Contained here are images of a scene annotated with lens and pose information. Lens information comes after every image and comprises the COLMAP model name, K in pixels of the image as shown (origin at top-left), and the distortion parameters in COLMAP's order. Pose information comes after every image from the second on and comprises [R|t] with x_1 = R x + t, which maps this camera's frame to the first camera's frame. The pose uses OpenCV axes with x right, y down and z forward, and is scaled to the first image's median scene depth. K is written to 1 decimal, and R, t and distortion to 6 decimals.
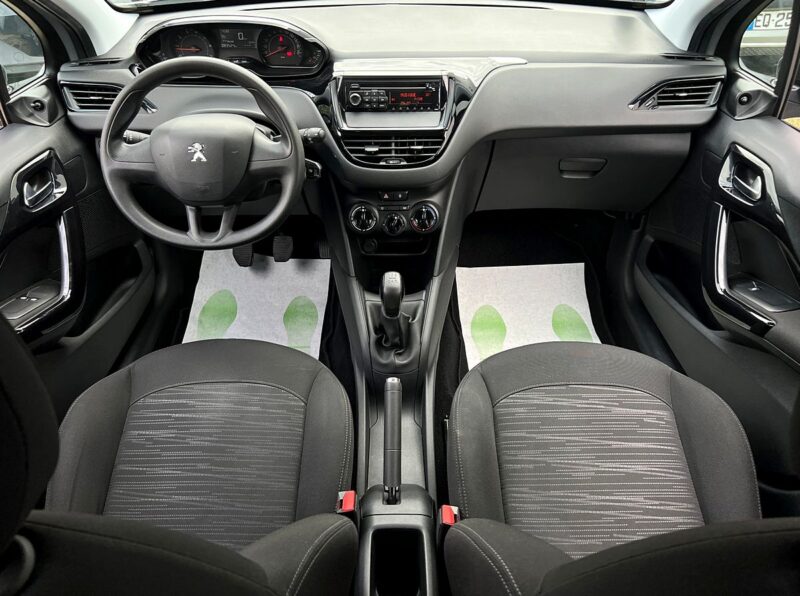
lens RADIAL K [[596.9, 0, 400.0], [0, 596.9, 298.0], [0, 0, 1]] dist [0.004662, -0.006272]
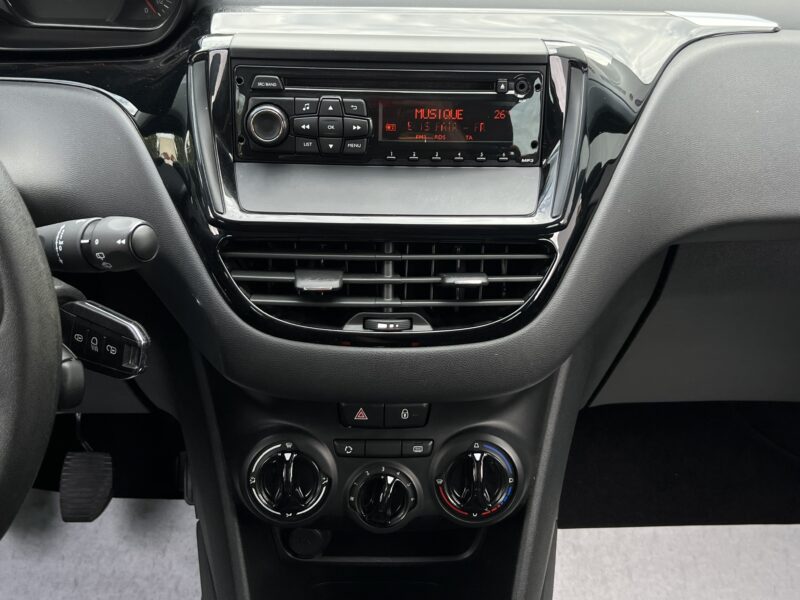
lens RADIAL K [[961.2, 0, 400.0], [0, 961.2, 300.0], [0, 0, 1]] dist [0.264844, -0.892021]
pose [[0.999364, 0.012977, 0.033228, -0.021787], [-0.008388, 0.990851, -0.134698, -0.172512], [-0.034672, 0.134334, 0.990329, 0.503769]]
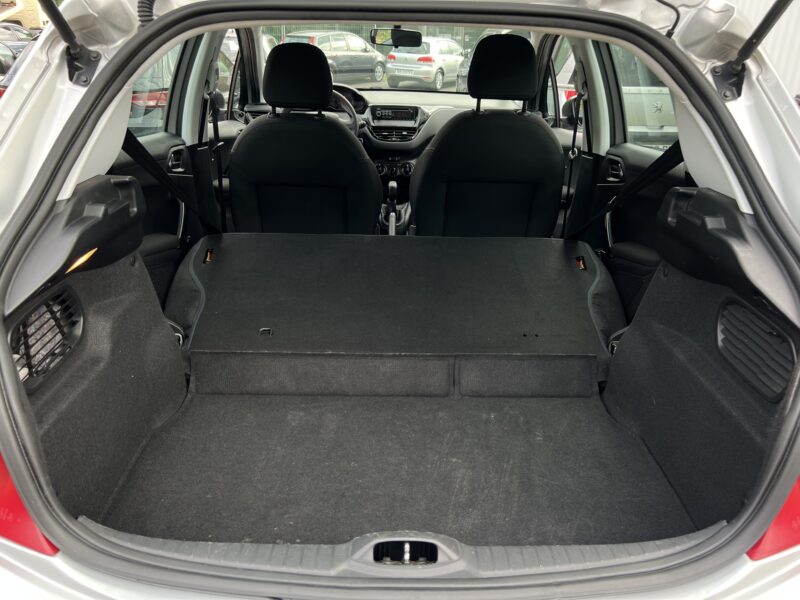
lens RADIAL K [[596.9, 0, 400.0], [0, 596.9, 300.0], [0, 0, 1]] dist [0.004662, -0.006272]
pose [[0.999639, 0.021186, 0.016513, -0.014211], [-0.015835, 0.961362, -0.274832, 0.999344], [-0.021698, 0.274471, 0.961351, -1.042803]]
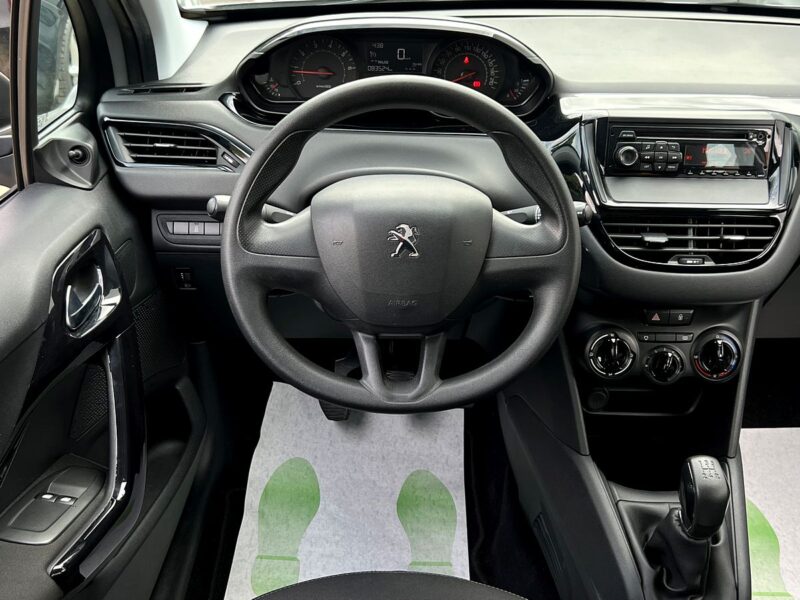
lens RADIAL K [[839.7, 0, 400.0], [0, 839.7, 300.0], [0, 0, 1]] dist [0.013358, -0.015455]
pose [[0.999756, 0.020287, 0.008684, -0.297883], [-0.018629, 0.986828, -0.160698, -0.054550], [-0.011830, 0.160497, 0.986965, 0.204984]]
